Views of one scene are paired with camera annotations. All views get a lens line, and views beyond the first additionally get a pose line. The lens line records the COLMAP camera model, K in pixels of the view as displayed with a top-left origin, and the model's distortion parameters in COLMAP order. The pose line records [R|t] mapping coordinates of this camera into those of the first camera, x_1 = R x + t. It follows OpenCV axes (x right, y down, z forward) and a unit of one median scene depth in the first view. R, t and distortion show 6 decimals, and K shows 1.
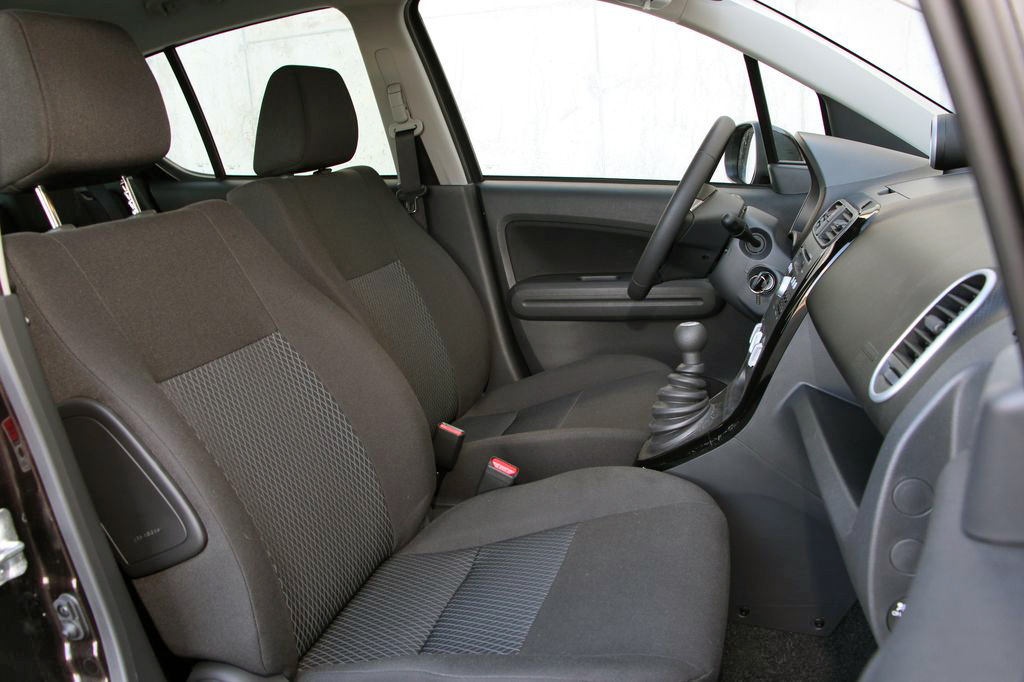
lens RADIAL K [[844.1, 0, 517.9], [0, 844.1, 342.5], [0, 0, 1]] dist [-0.182969, 0.151404]
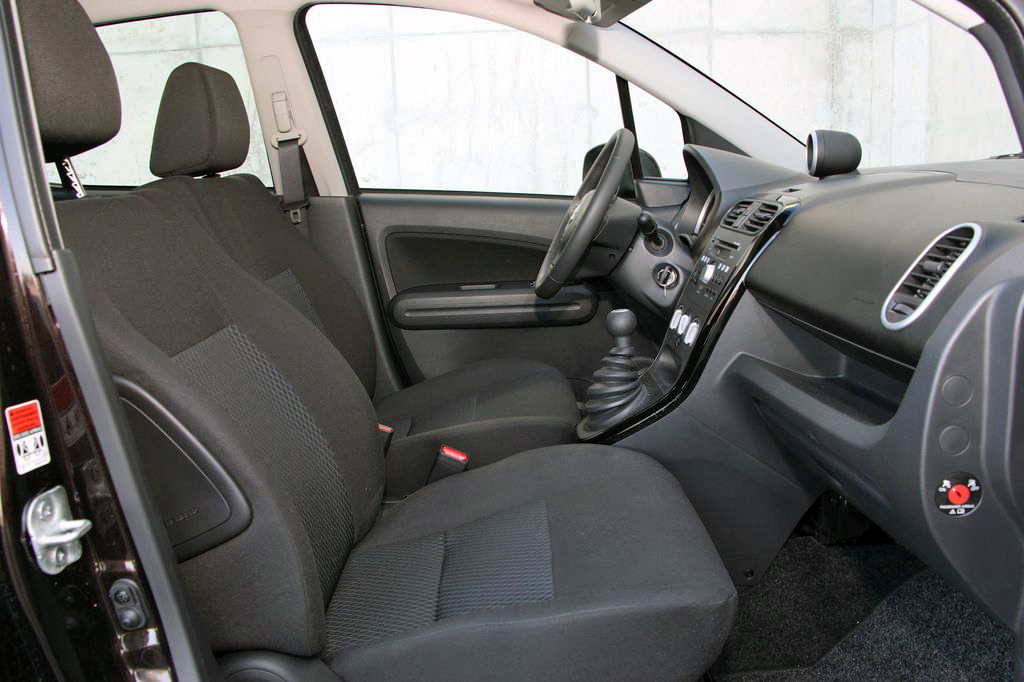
lens RADIAL K [[844.1, 0, 517.9], [0, 844.1, 342.5], [0, 0, 1]] dist [-0.182969, 0.151404]
pose [[0.958394, -0.025134, 0.284341, -0.231477], [0.039994, 0.998114, -0.046577, 0.063458], [-0.282634, 0.056011, 0.957591, -0.012041]]
